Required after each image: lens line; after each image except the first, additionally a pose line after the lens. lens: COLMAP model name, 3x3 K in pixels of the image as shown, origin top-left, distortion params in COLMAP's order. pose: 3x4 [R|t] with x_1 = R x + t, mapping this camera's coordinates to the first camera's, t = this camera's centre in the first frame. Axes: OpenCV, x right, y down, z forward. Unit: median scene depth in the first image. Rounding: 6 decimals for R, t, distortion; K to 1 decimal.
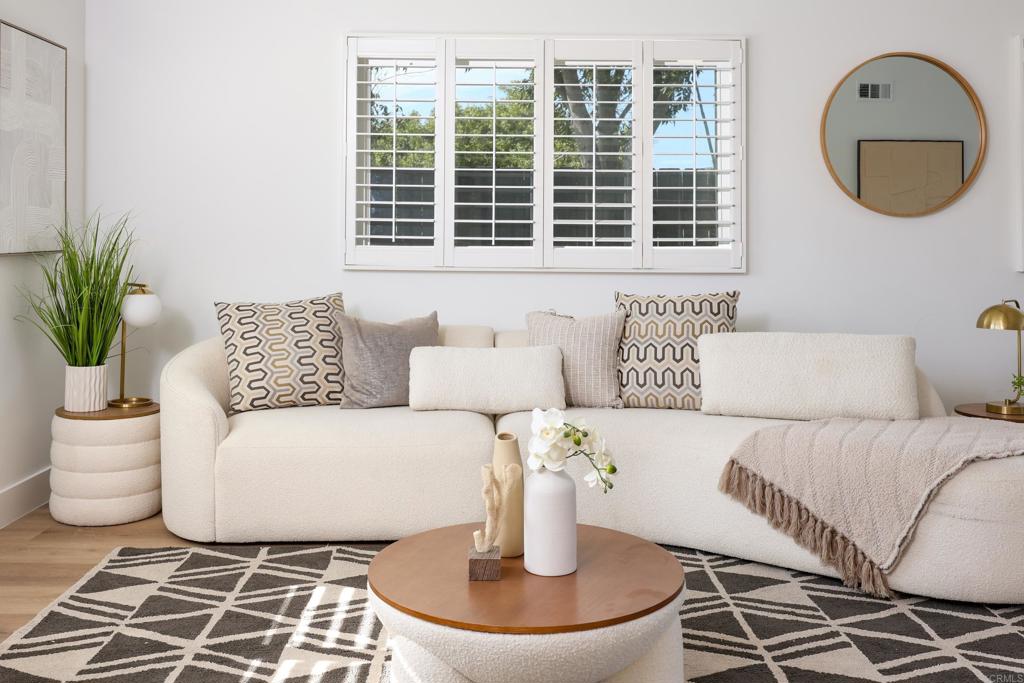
lens RADIAL K [[1038.4, 0, 511.2], [0, 1038.4, 279.4], [0, 0, 1]] dist [0.012211, 0.015421]
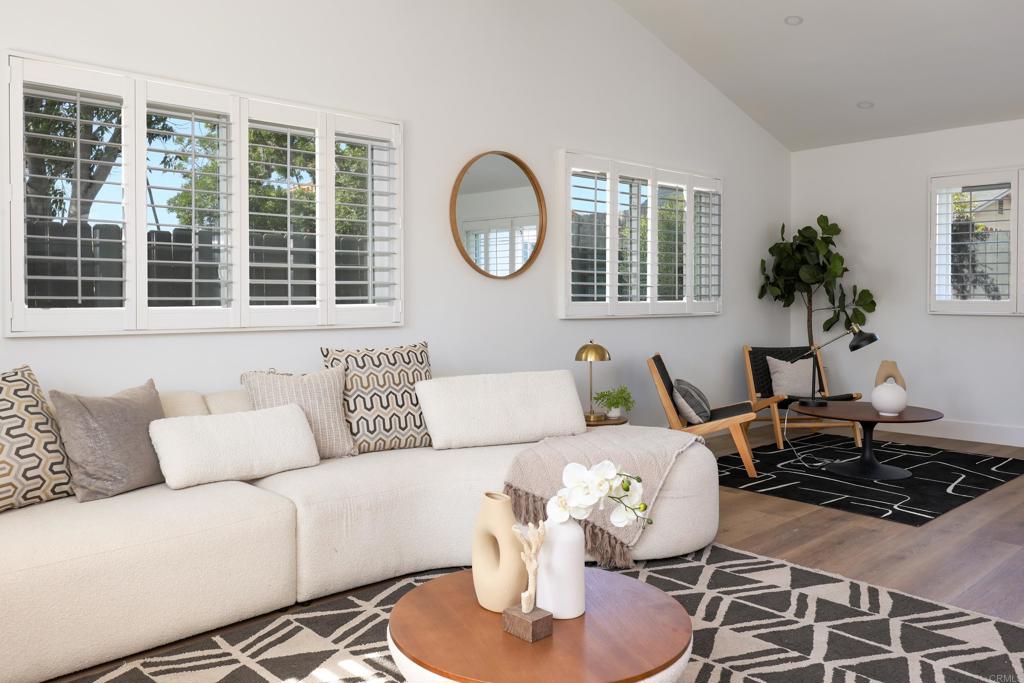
lens RADIAL K [[846.0, 0, 512.0], [0, 846.0, 341.5], [0, 0, 1]] dist [0.027715, 0.007602]
pose [[0.720532, -0.044791, 0.691974, -0.379915], [0.031009, 0.998995, 0.032376, -0.017504], [-0.692728, -0.001870, 0.721196, 0.252887]]
